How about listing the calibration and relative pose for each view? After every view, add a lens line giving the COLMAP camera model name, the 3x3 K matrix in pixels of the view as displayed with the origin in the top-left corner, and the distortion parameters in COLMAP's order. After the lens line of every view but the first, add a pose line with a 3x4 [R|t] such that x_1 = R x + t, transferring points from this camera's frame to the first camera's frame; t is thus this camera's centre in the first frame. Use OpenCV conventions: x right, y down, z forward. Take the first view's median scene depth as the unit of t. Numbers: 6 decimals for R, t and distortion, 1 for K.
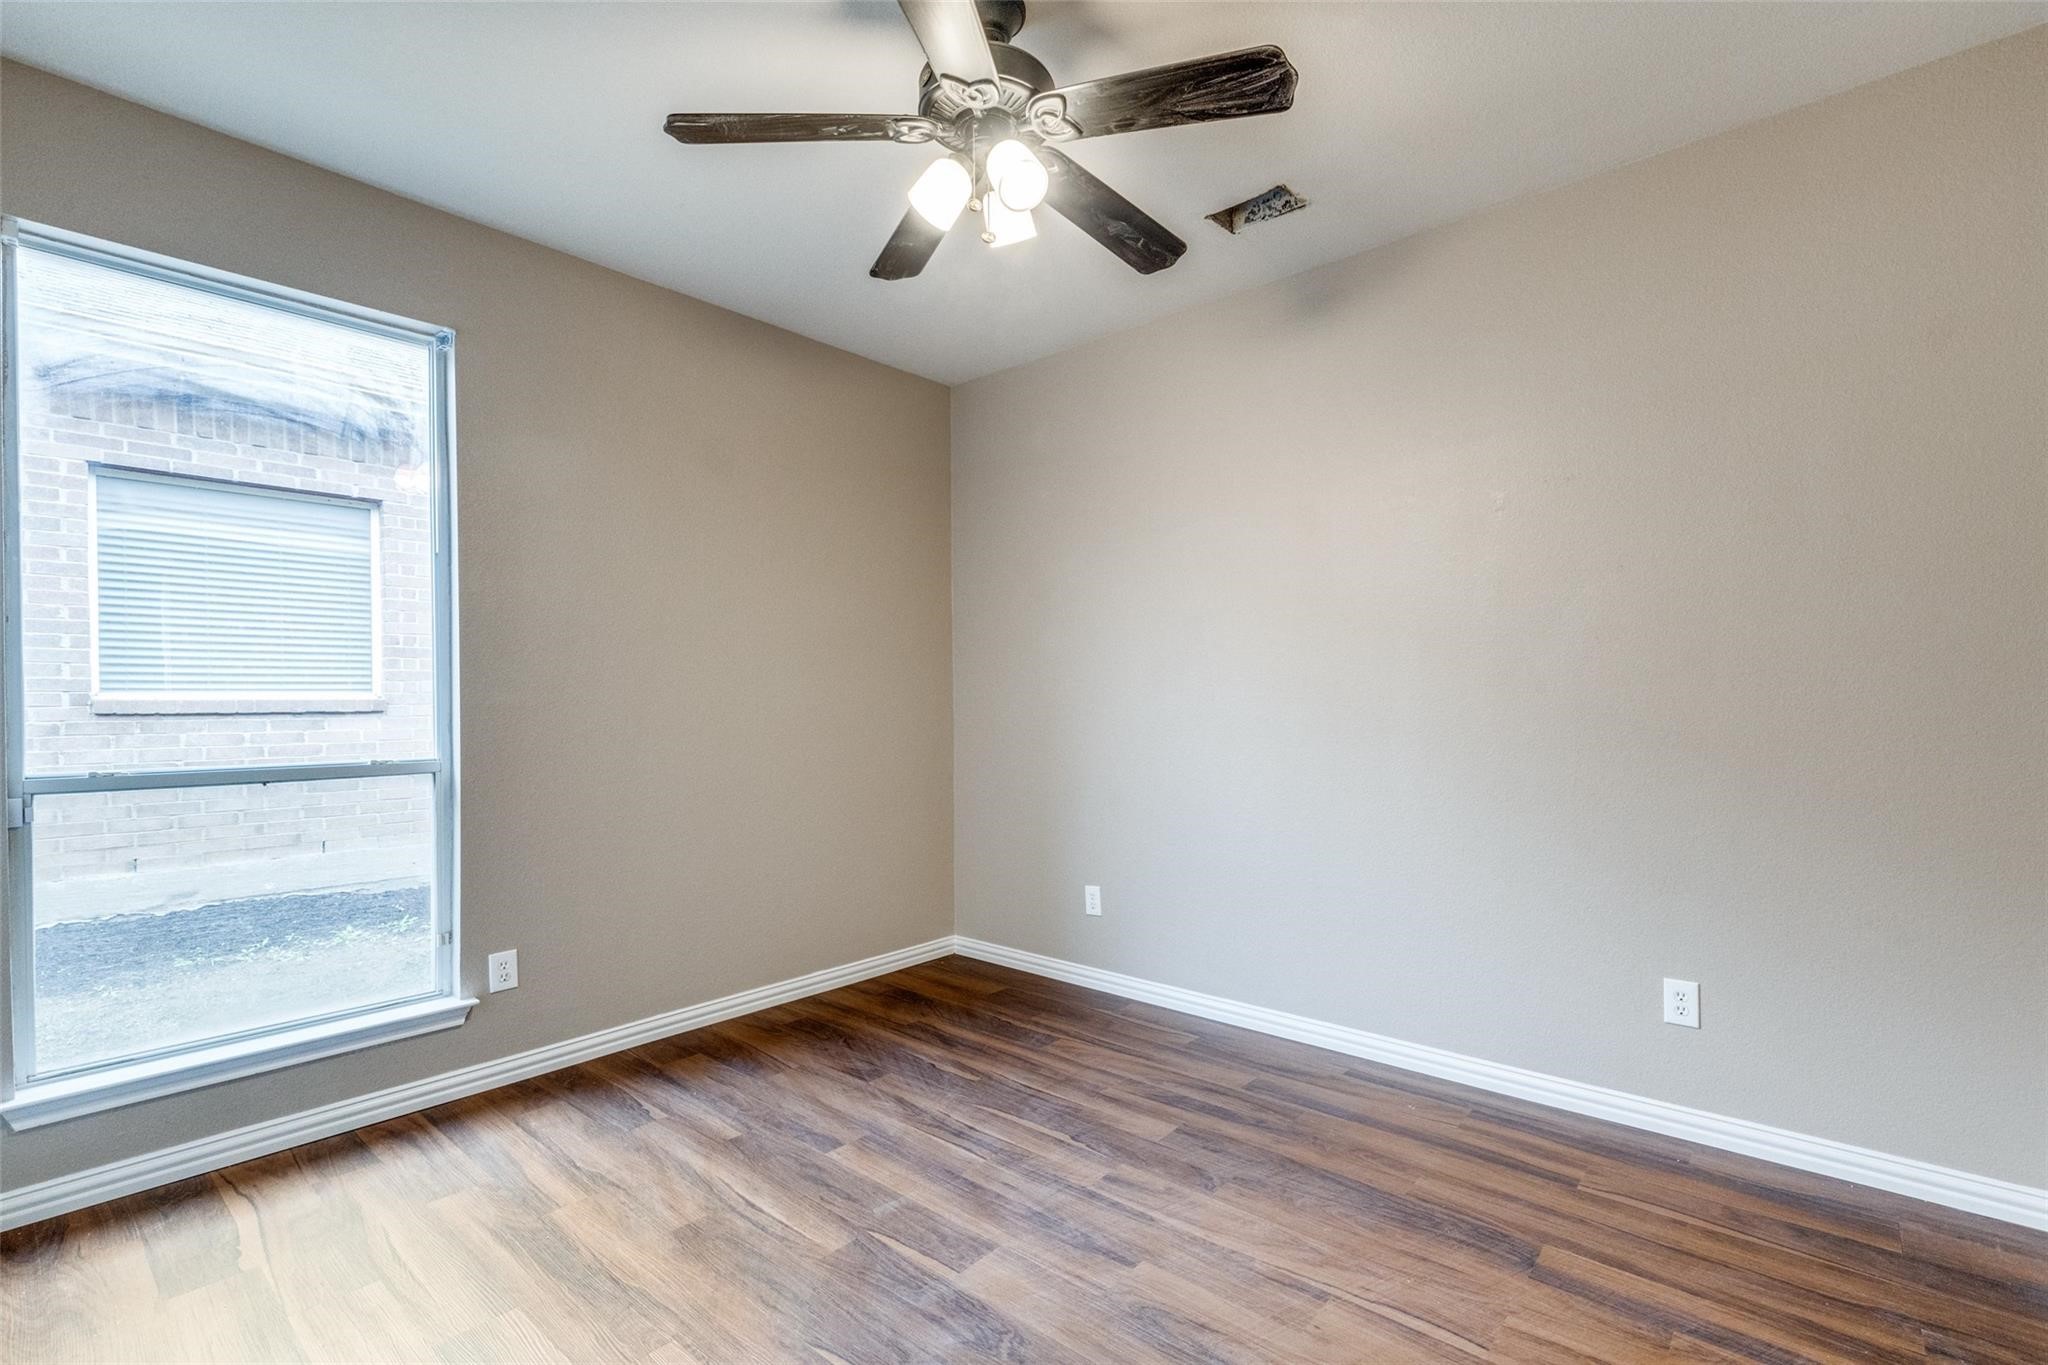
lens RADIAL K [[979.9, 0, 1025.3], [0, 979.9, 697.1], [0, 0, 1]] dist [0.017027, -0.000089]
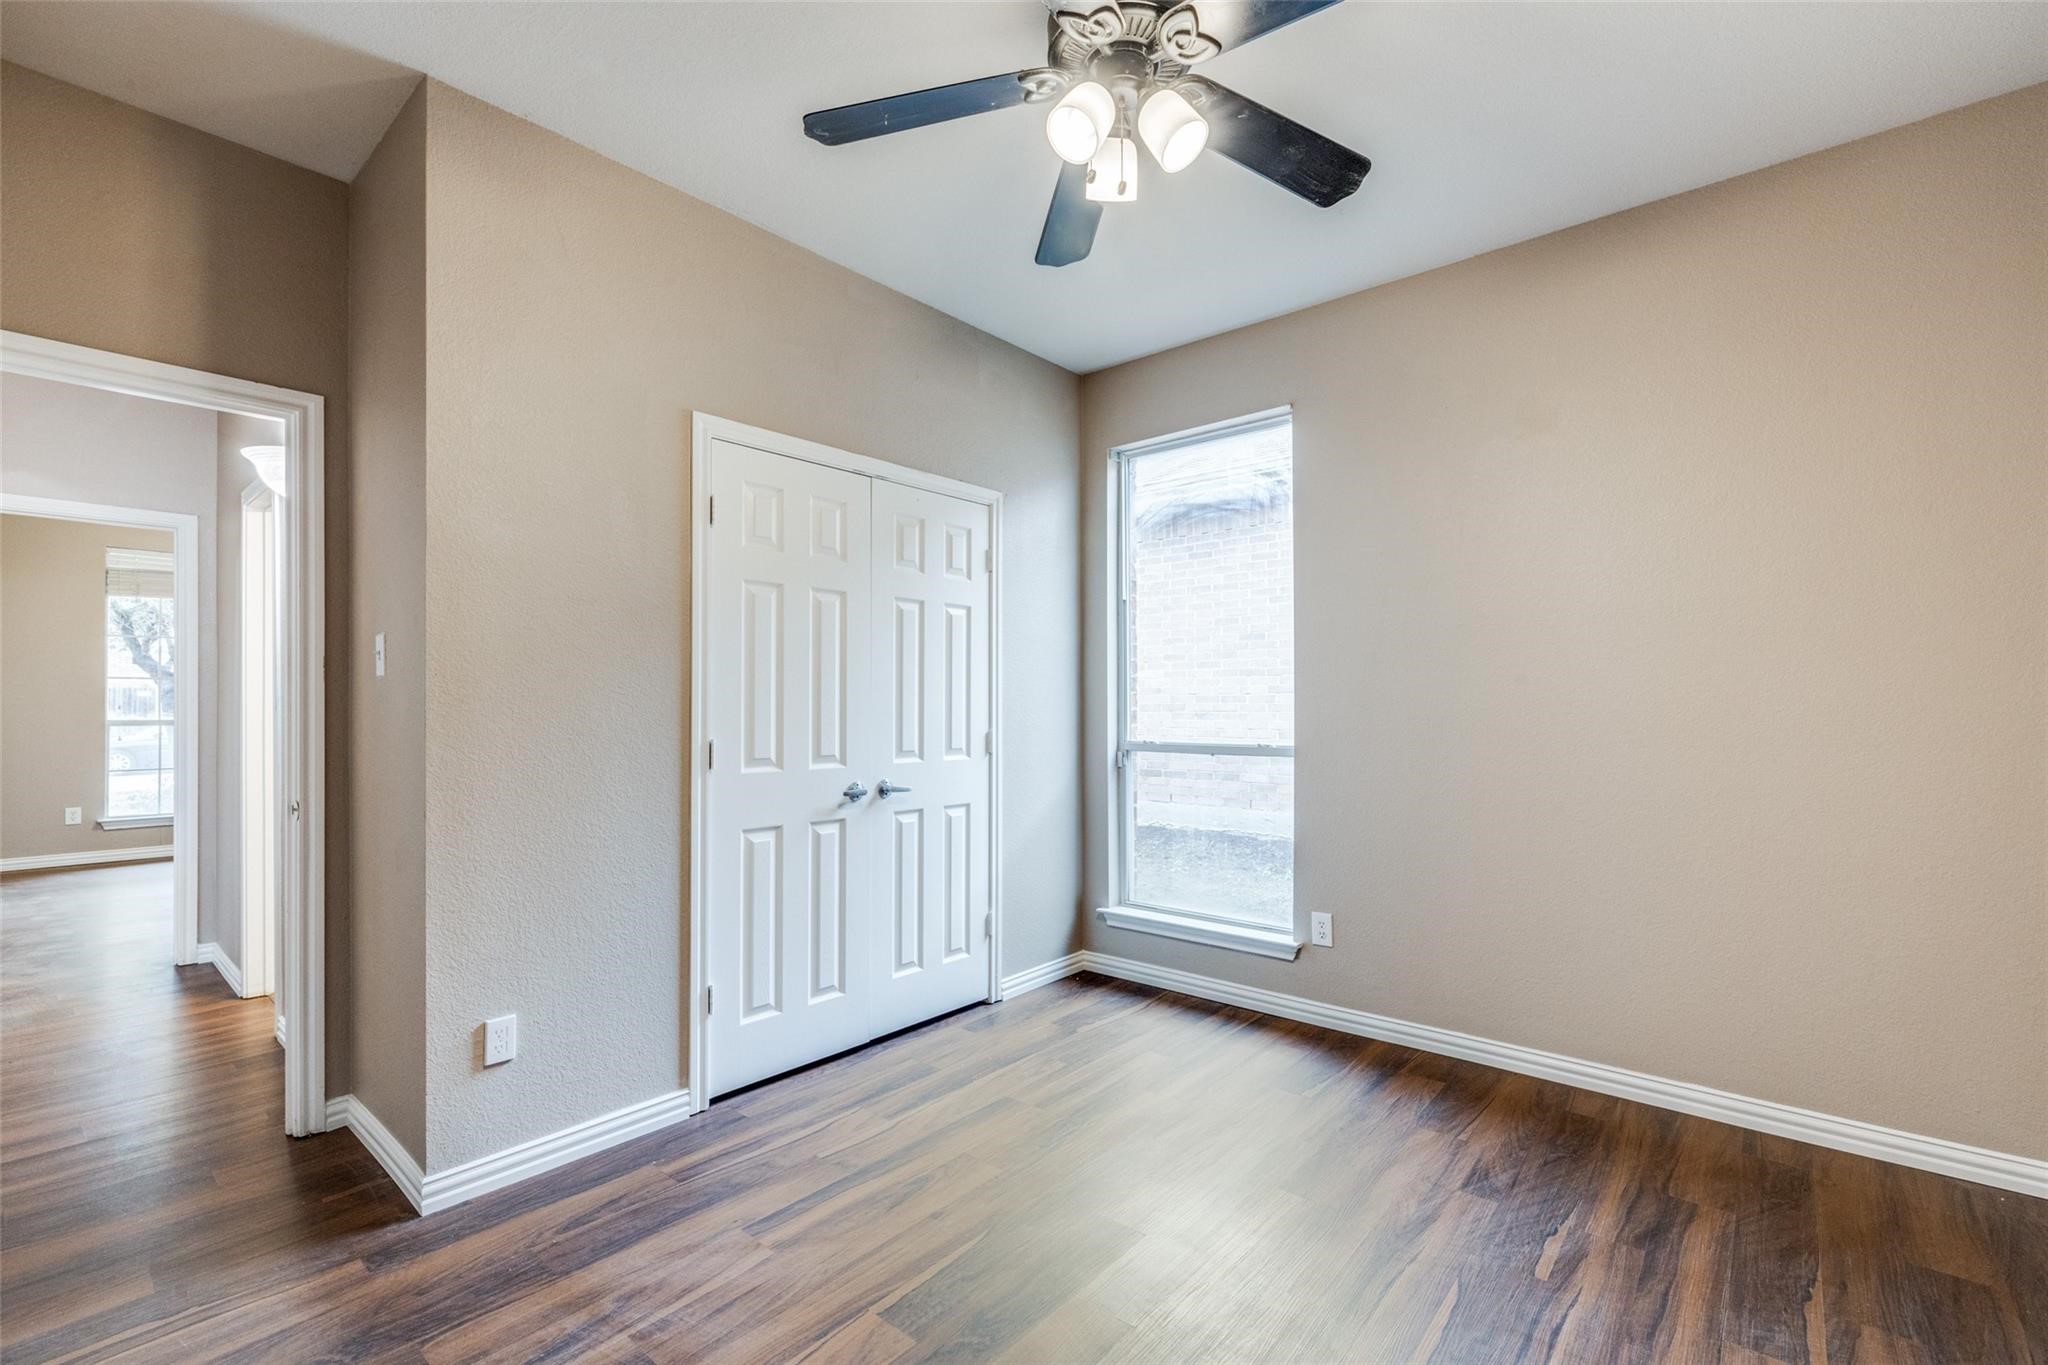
lens RADIAL K [[909.7, 0, 1019.7], [0, 909.7, 692.3], [0, 0, 1]] dist [0.010751, 0.002113]
pose [[-0.018876, -0.006668, -0.999800, 0.550908], [0.006611, 0.999955, -0.006794, -0.000416], [0.999800, -0.006738, -0.018831, 0.638967]]
